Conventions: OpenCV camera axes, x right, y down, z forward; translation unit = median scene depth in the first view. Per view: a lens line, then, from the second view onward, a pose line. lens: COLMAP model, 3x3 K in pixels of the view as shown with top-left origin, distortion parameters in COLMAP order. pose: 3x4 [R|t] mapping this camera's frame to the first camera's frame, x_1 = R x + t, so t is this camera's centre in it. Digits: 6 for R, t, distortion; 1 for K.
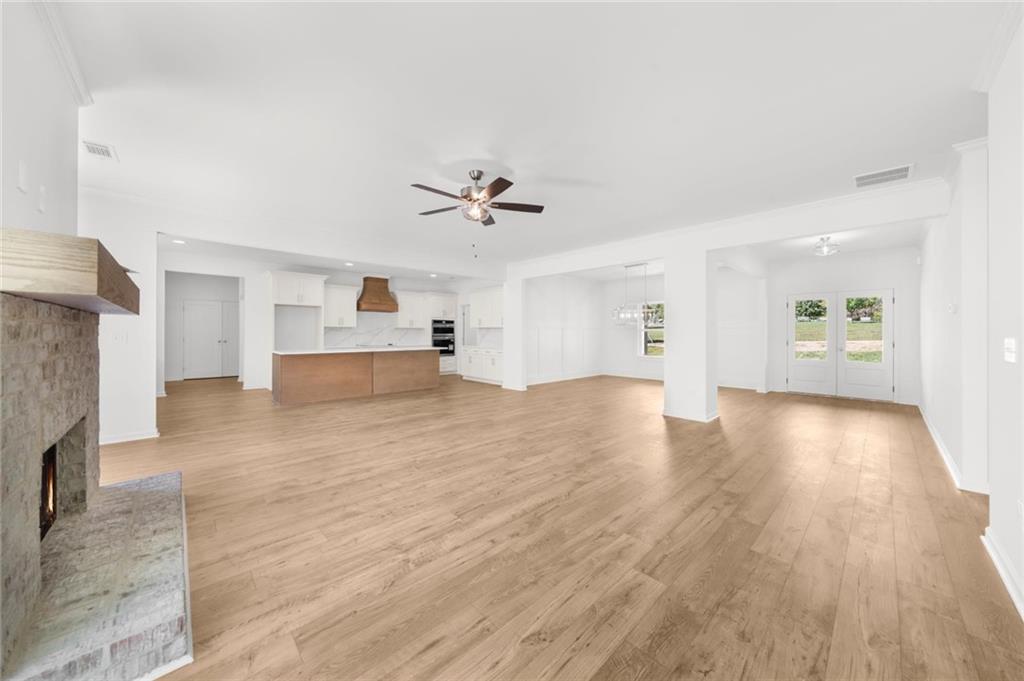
lens RADIAL K [[352.3, 0, 515.6], [0, 352.3, 336.9], [0, 0, 1]] dist [-0.000651, 0.000007]
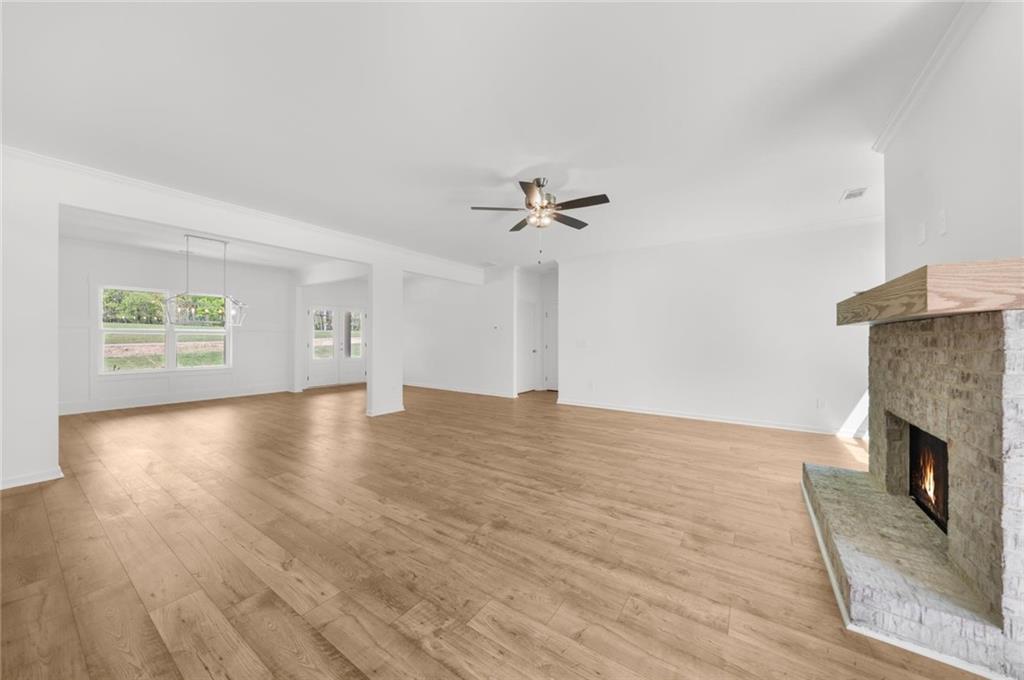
lens RADIAL K [[352.3, 0, 515.6], [0, 352.3, 336.4], [0, 0, 1]] dist [-0.000651, 0.000007]
pose [[-0.203539, 0.001751, 0.979065, -1.082762], [0.002637, 0.999996, -0.001240, -0.015716], [-0.979063, 0.002329, -0.203542, 1.271838]]
